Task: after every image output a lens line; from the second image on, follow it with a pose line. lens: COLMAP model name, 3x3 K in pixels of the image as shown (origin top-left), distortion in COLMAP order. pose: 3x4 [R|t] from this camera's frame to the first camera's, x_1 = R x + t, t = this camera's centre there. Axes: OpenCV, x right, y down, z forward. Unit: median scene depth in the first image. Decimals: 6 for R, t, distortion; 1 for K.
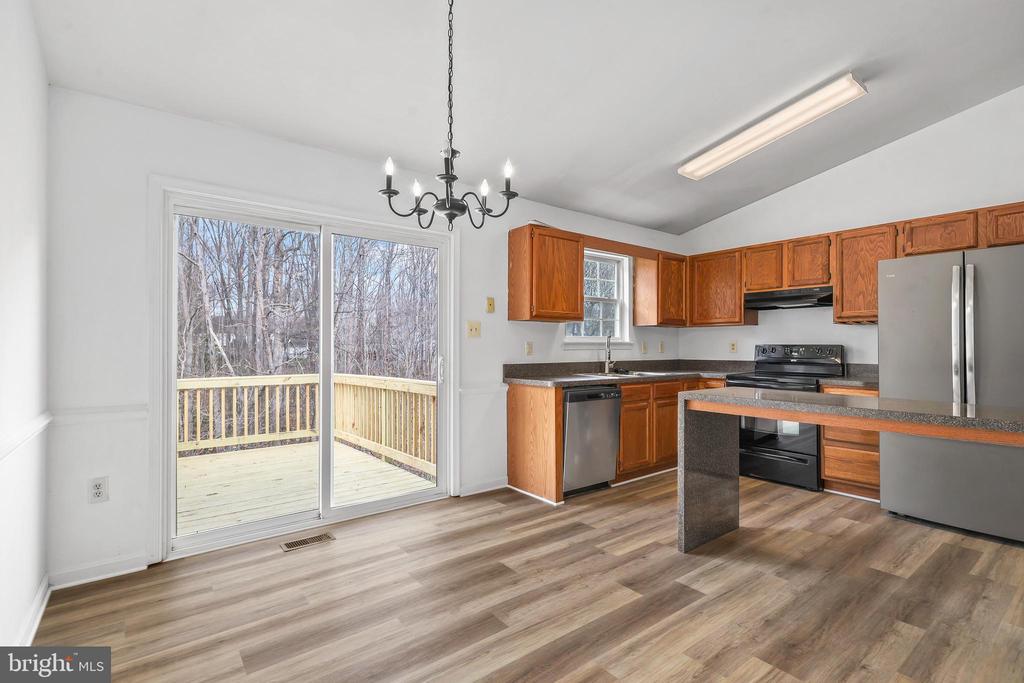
lens RADIAL K [[480.4, 0, 512.0], [0, 480.4, 341.5], [0, 0, 1]] dist [0.001290, 0.000101]
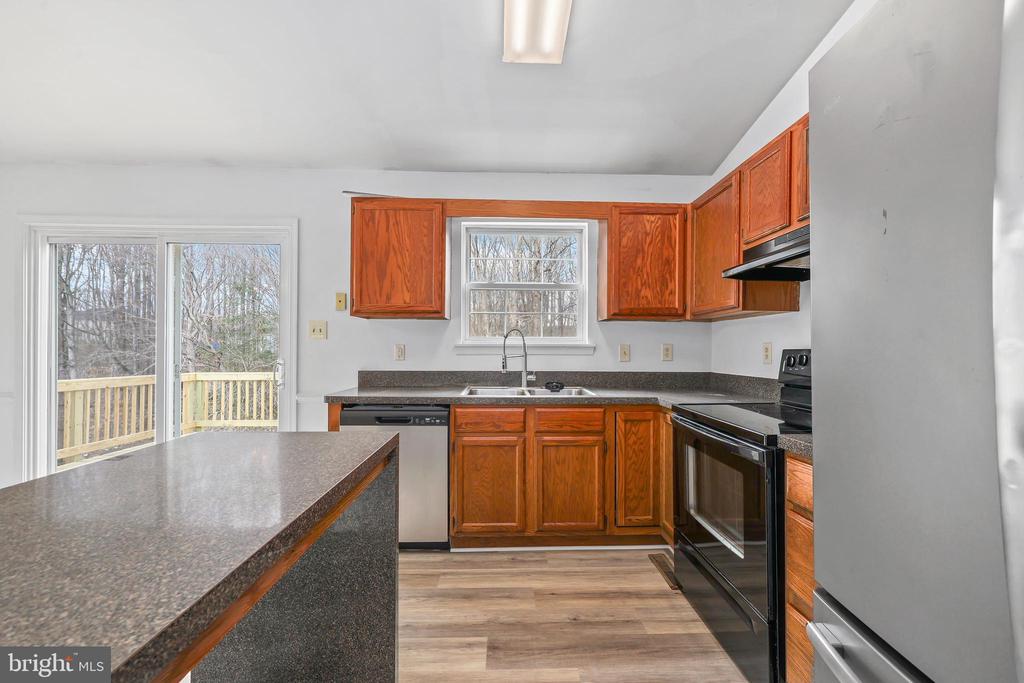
lens RADIAL K [[417.4, 0, 513.7], [0, 417.4, 345.6], [0, 0, 1]] dist [-0.000709, -0.000079]
pose [[0.807670, 0.000229, -0.589634, 0.609495], [0.000092, 1.000000, 0.000514, 0.003058], [0.589634, -0.000469, 0.807670, 0.537718]]
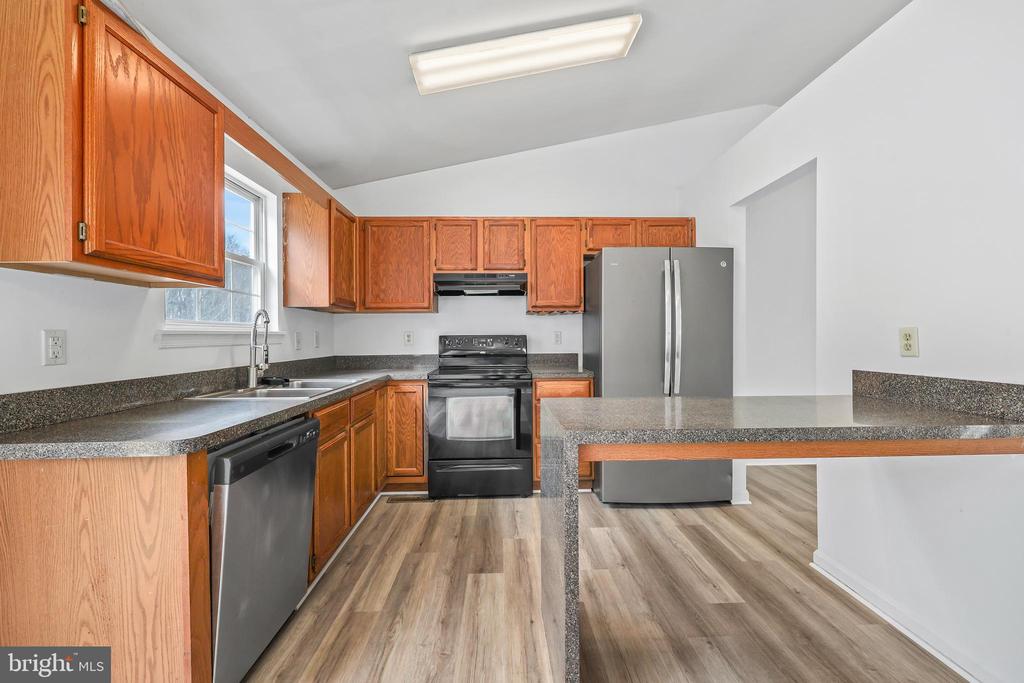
lens RADIAL K [[414.1, 0, 512.4], [0, 414.1, 338.2], [0, 0, 1]] dist [-0.000804, -0.000323]
pose [[0.588093, -0.009272, 0.808740, -0.014957], [0.001207, 0.999943, 0.010586, 0.004272], [-0.808792, -0.005249, 0.588071, 0.523158]]
